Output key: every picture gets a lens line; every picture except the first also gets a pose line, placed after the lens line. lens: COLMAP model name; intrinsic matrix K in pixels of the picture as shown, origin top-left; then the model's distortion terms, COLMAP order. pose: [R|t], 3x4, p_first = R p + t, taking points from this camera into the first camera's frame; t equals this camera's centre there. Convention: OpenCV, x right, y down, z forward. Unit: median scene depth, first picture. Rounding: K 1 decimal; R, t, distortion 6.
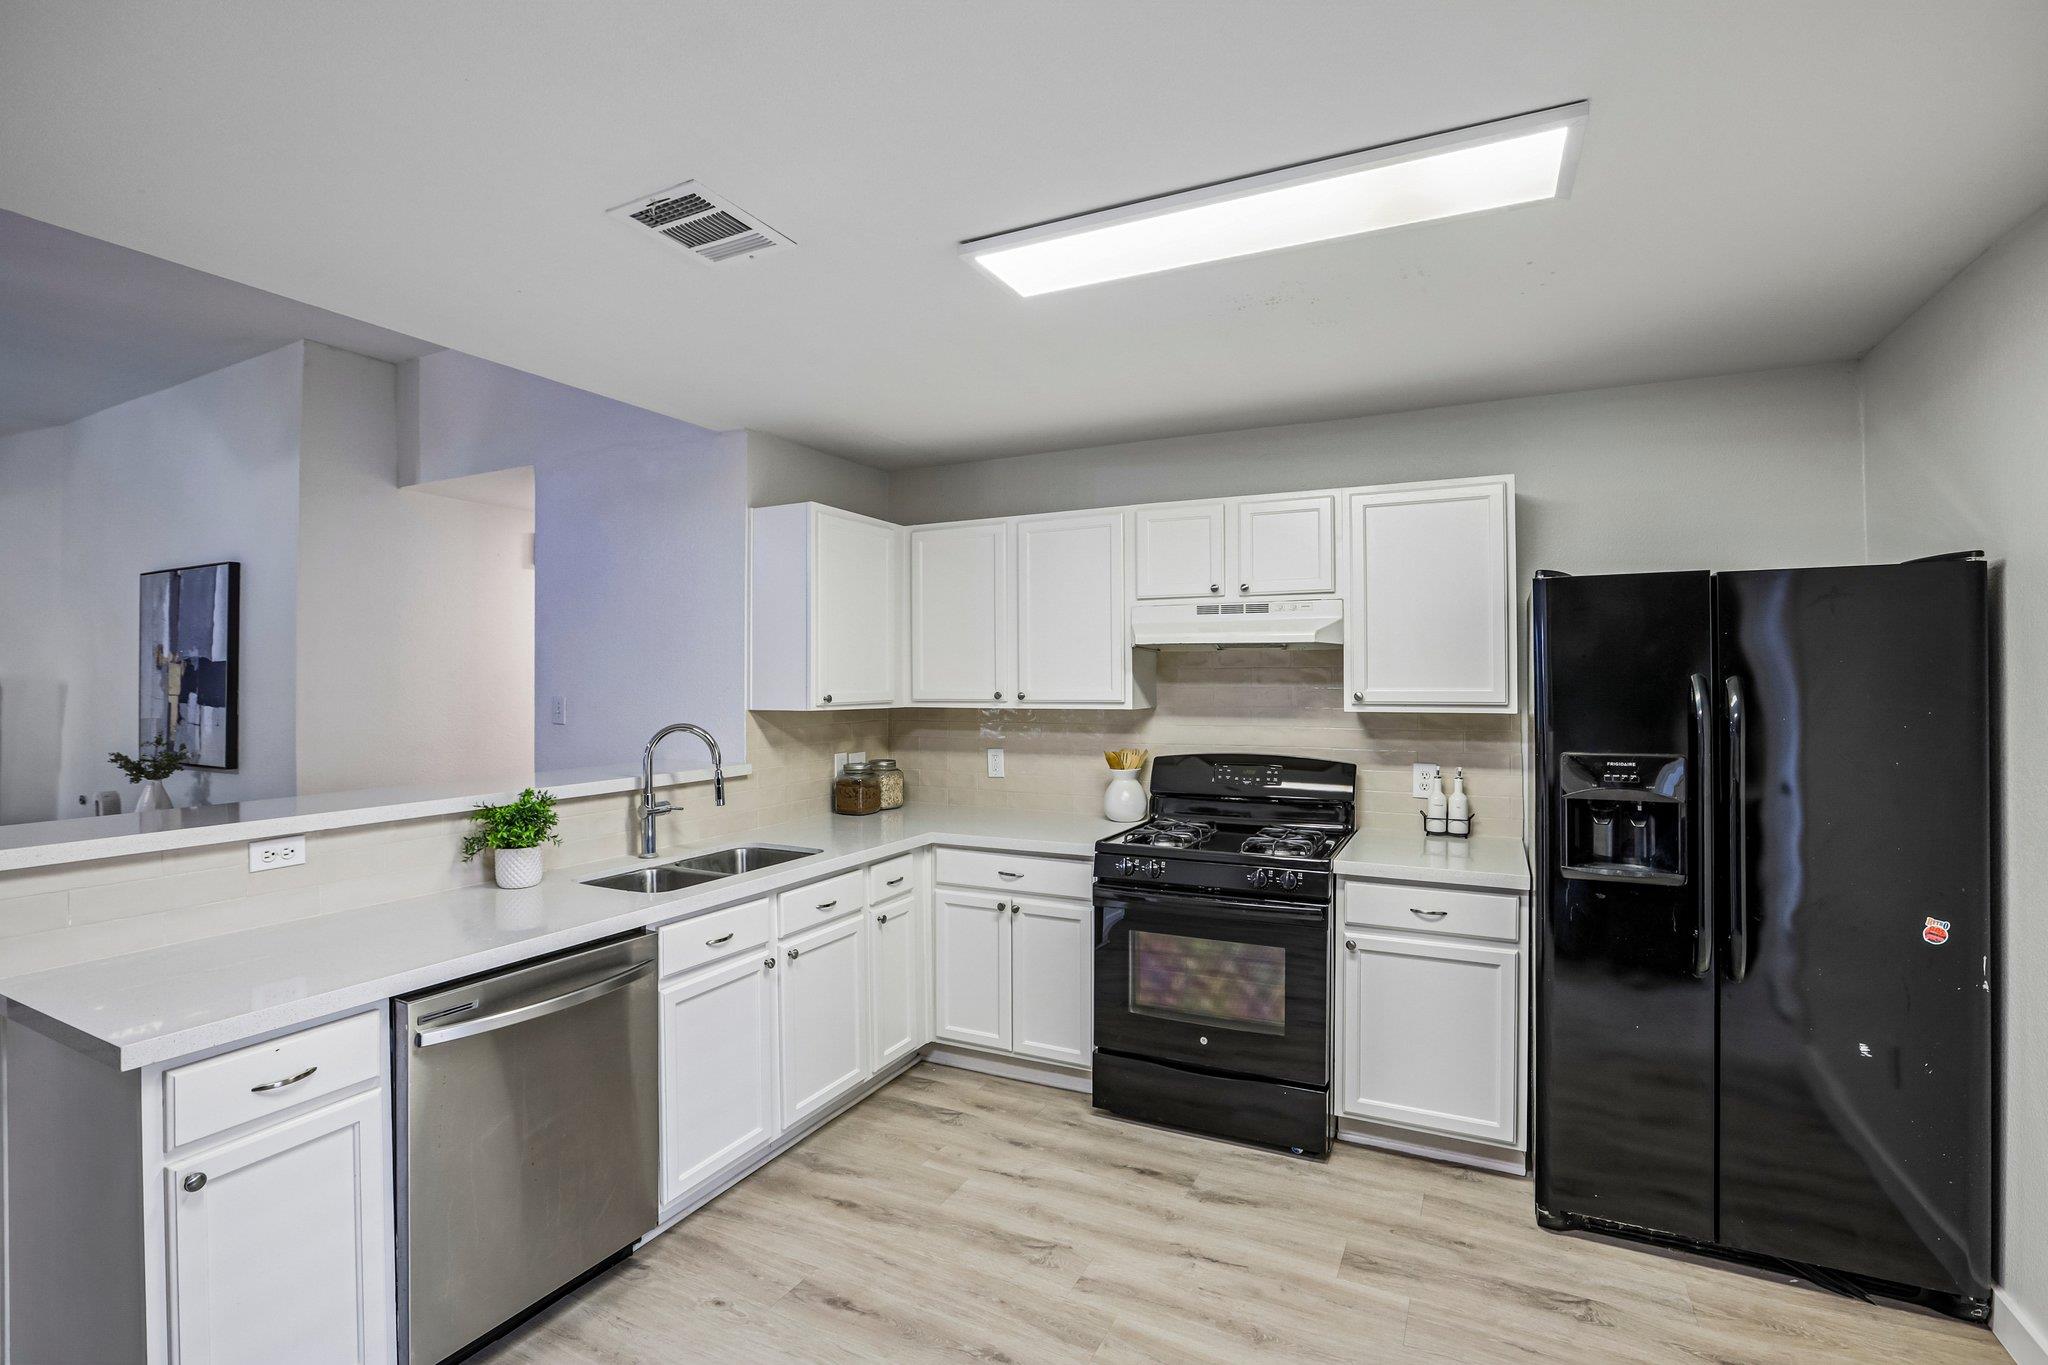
lens RADIAL K [[958.2, 0, 1029.2], [0, 958.2, 680.6], [0, 0, 1]] dist [-0.001026, 0.000317]
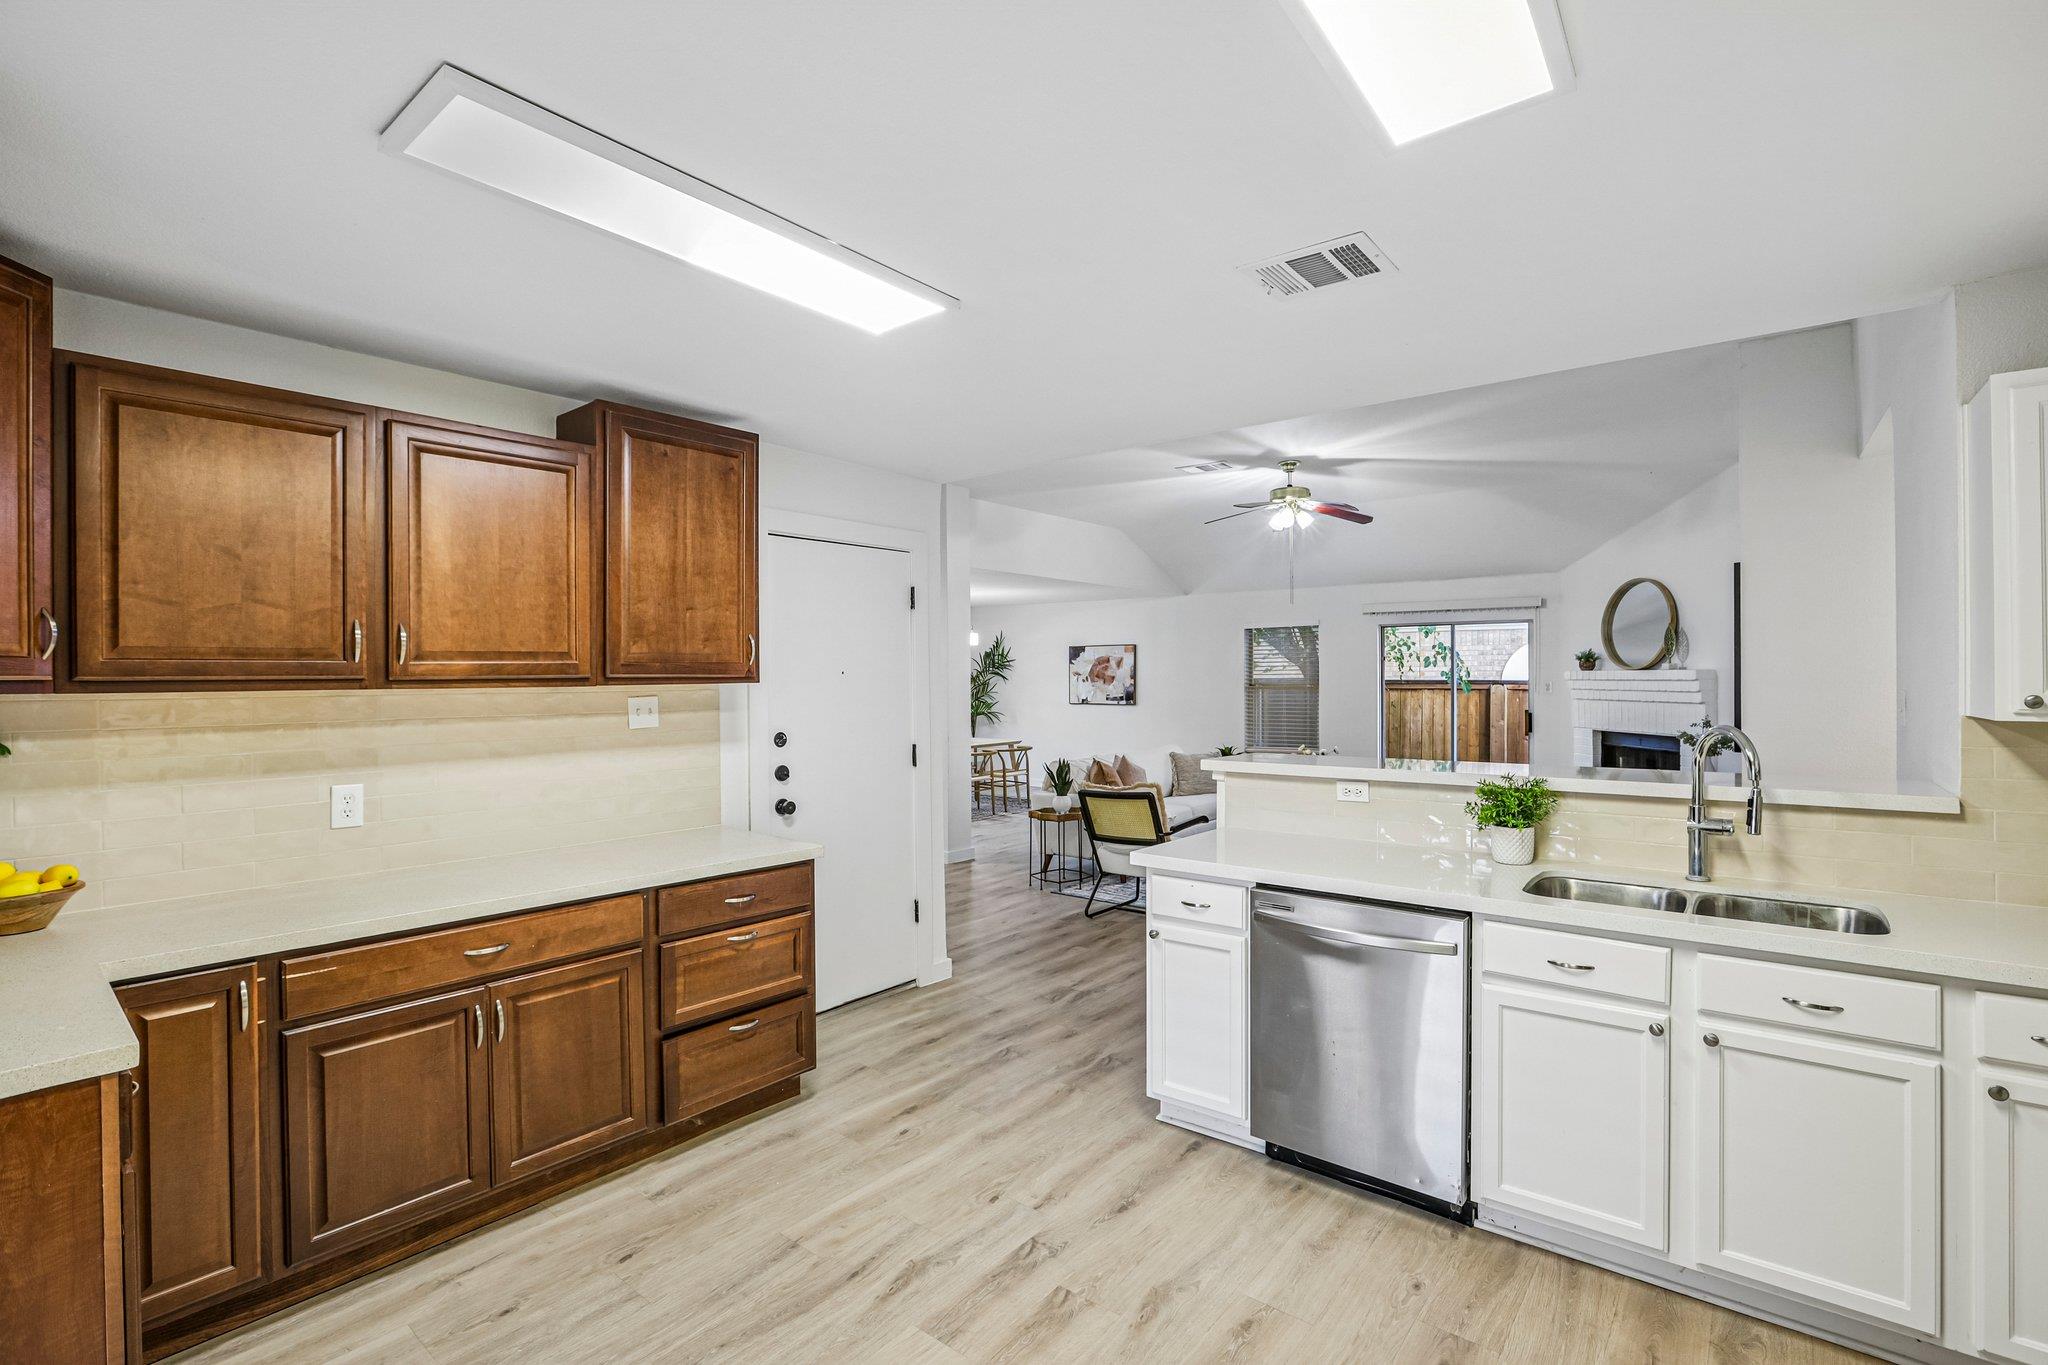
lens RADIAL K [[958.2, 0, 1029.9], [0, 958.2, 683.8], [0, 0, 1]] dist [-0.001026, 0.000317]
pose [[-0.209883, 0.011922, -0.977654, 0.657152], [0.009035, 0.999907, 0.010253, -0.004002], [0.977685, -0.006681, -0.209971, 0.716834]]
